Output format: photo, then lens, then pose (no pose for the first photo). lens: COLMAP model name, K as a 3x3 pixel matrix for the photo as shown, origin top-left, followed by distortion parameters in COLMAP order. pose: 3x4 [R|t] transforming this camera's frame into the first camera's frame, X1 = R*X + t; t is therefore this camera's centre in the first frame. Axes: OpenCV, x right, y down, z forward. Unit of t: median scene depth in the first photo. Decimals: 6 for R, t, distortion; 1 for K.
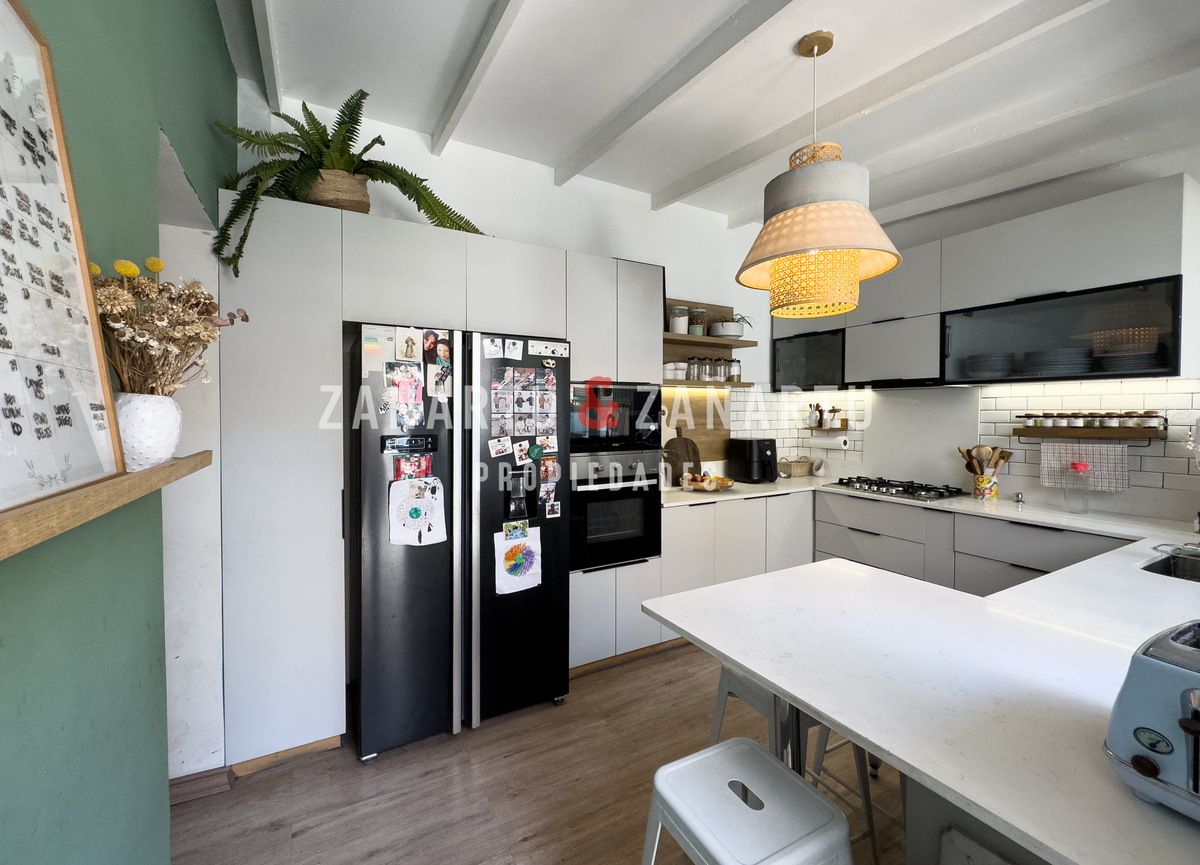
lens RADIAL K [[490.7, 0, 600.0], [0, 490.7, 432.5], [0, 0, 1]] dist [-0.000258, -0.000003]
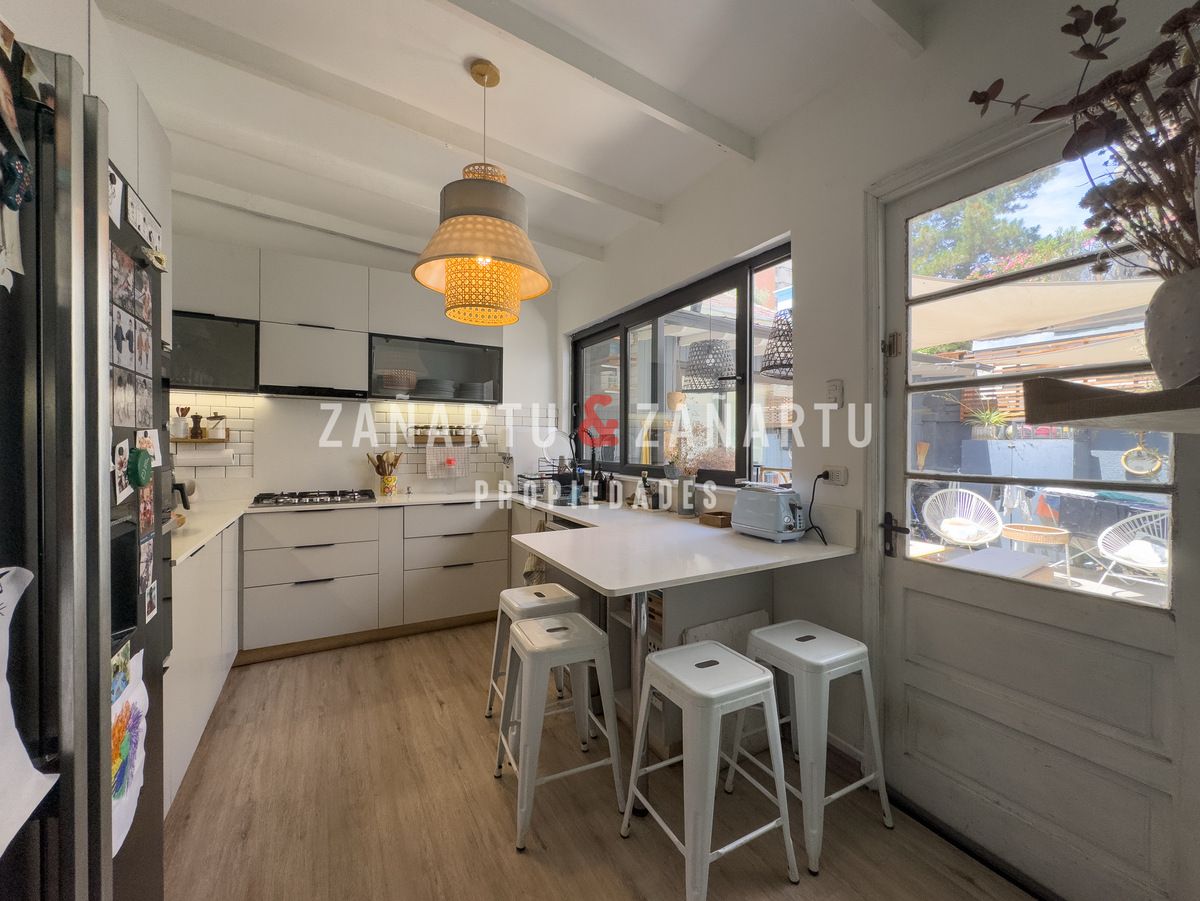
lens RADIAL K [[493.1, 0, 600.0], [0, 493.1, 450.5], [0, 0, 1]] dist [0.000230, 0.000005]
pose [[0.020529, -0.022922, 0.999526, -0.430810], [0.029351, 0.999320, 0.022315, 0.014353], [-0.999358, 0.028879, 0.021188, 0.466322]]
